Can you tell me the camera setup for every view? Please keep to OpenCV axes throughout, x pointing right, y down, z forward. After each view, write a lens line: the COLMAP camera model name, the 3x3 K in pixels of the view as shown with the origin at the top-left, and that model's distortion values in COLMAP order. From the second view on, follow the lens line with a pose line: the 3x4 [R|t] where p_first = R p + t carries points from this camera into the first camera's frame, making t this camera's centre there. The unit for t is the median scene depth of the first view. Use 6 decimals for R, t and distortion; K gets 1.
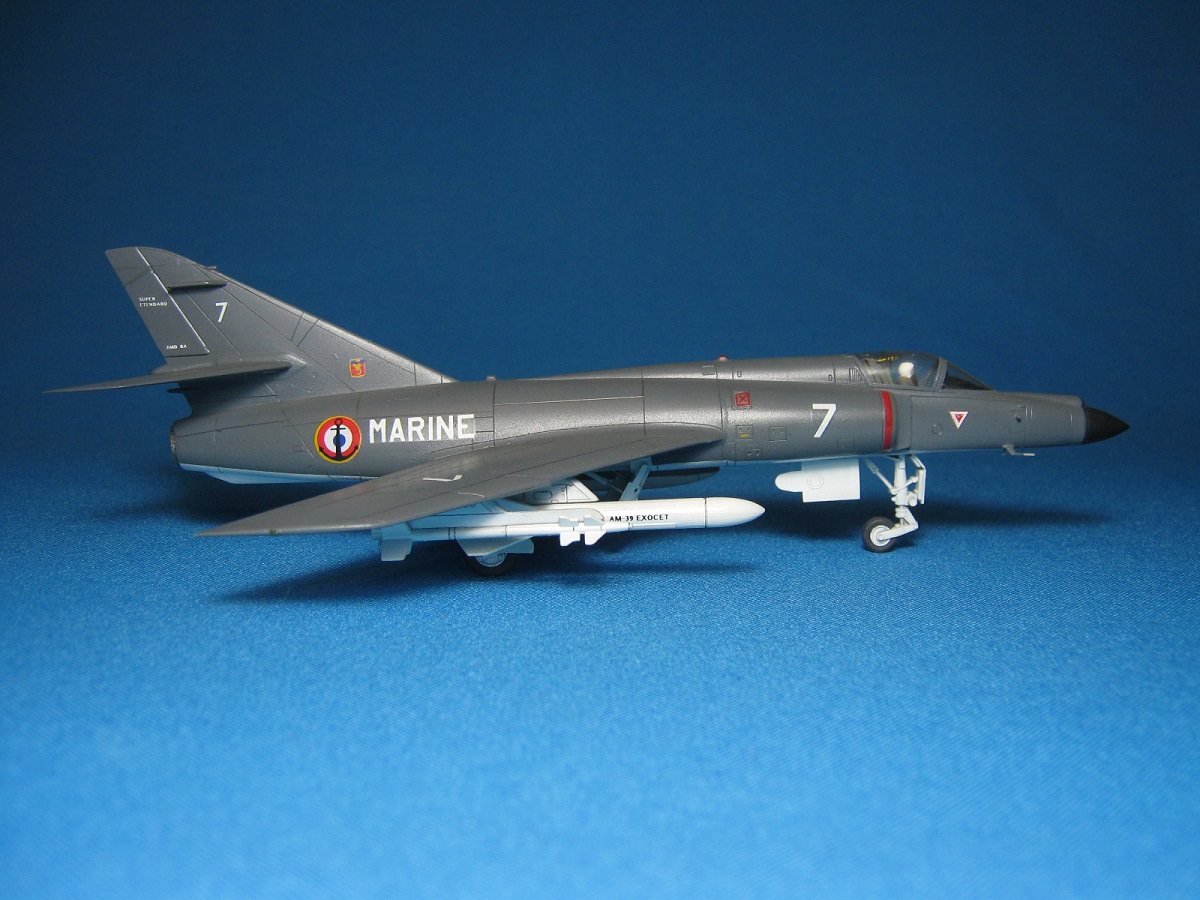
lens RADIAL K [[1340.2, 0, 600.0], [0, 1340.2, 450.0], [0, 0, 1]] dist [-0.122343, 0.013886]
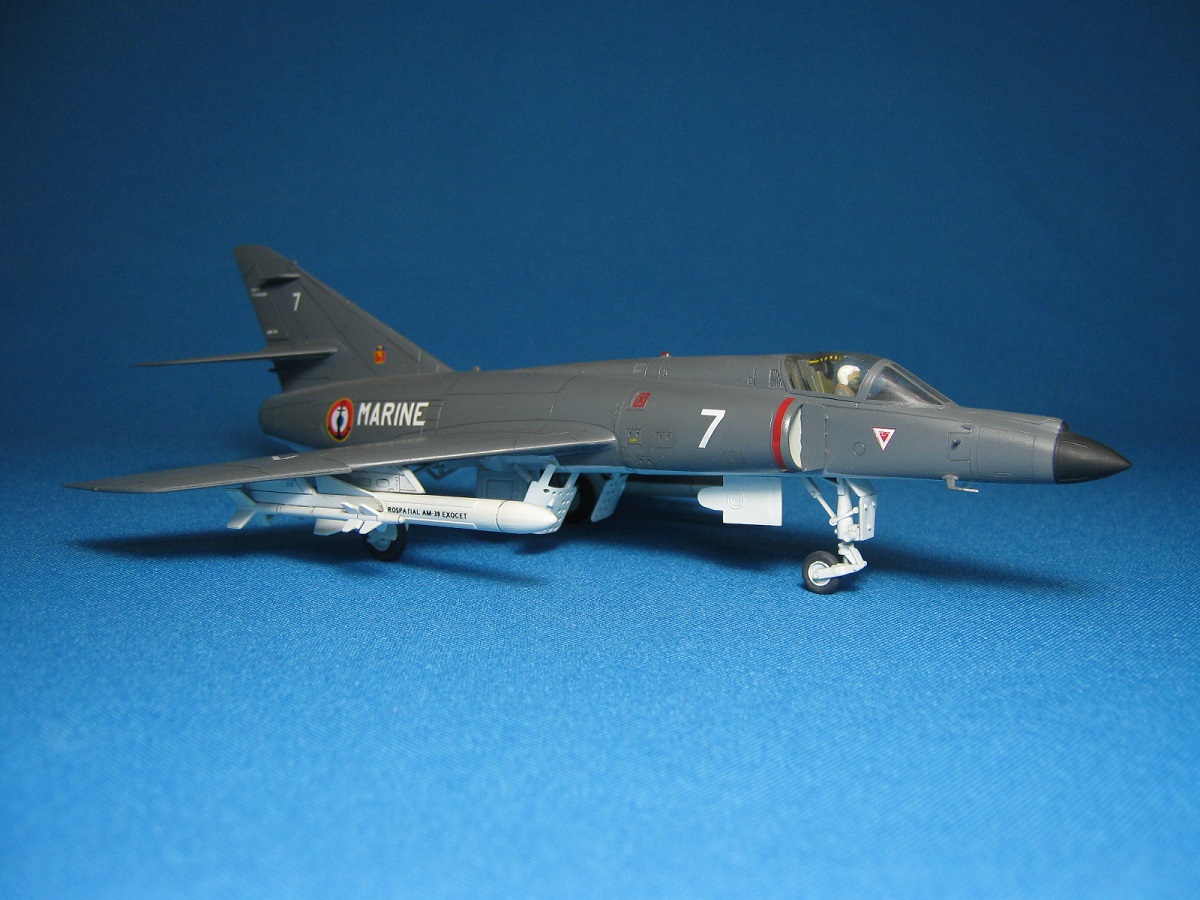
lens RADIAL K [[1340.2, 0, 600.0], [0, 1340.2, 450.0], [0, 0, 1]] dist [-0.122343, 0.013886]
pose [[0.802307, 0.069057, -0.592903, 0.611565], [-0.071113, 0.997269, 0.019925, -0.020114], [0.592660, 0.026177, 0.805027, 0.257011]]
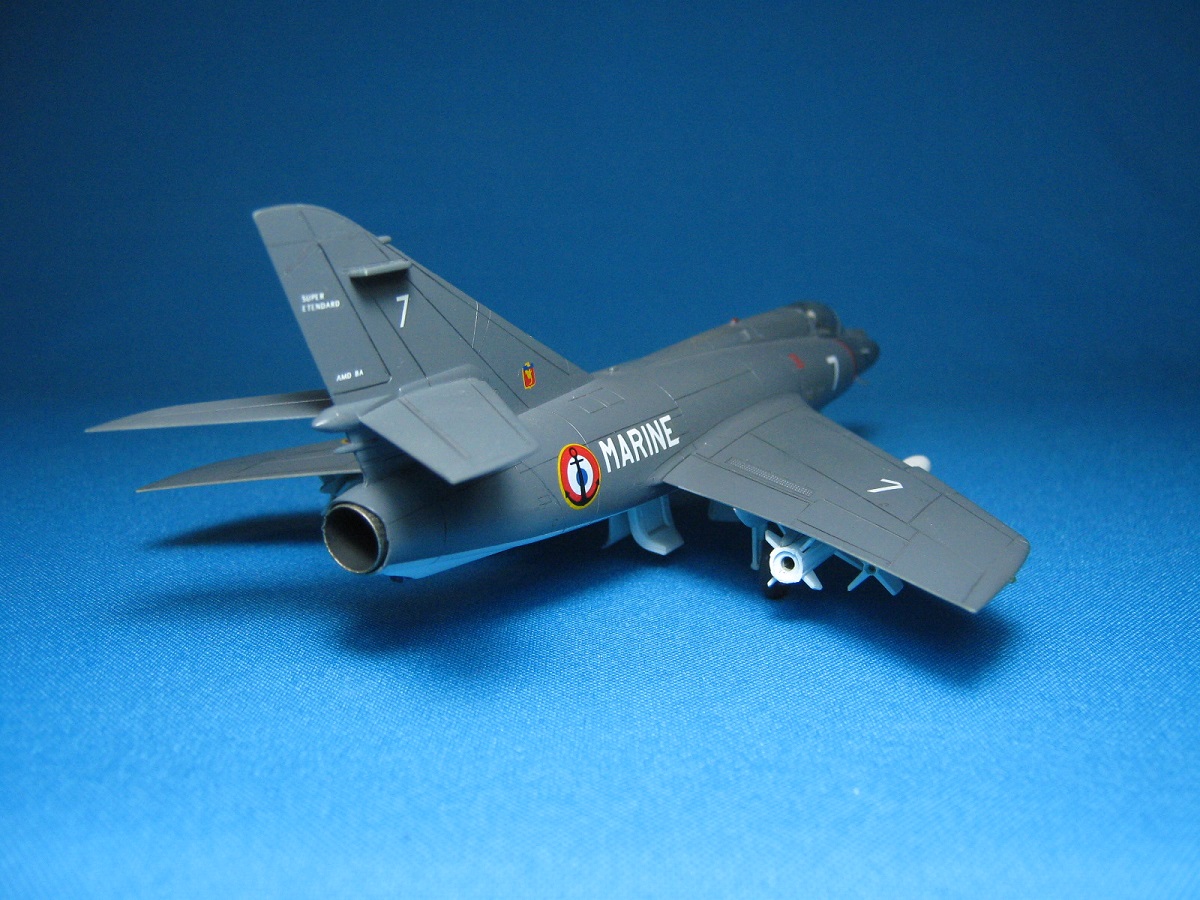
lens RADIAL K [[1340.2, 0, 600.0], [0, 1340.2, 450.0], [0, 0, 1]] dist [-0.122343, 0.013886]
pose [[0.487835, -0.163126, 0.857559, -0.807207], [0.109421, 0.986063, 0.125324, -0.111047], [-0.866051, 0.032698, 0.498886, 0.627864]]
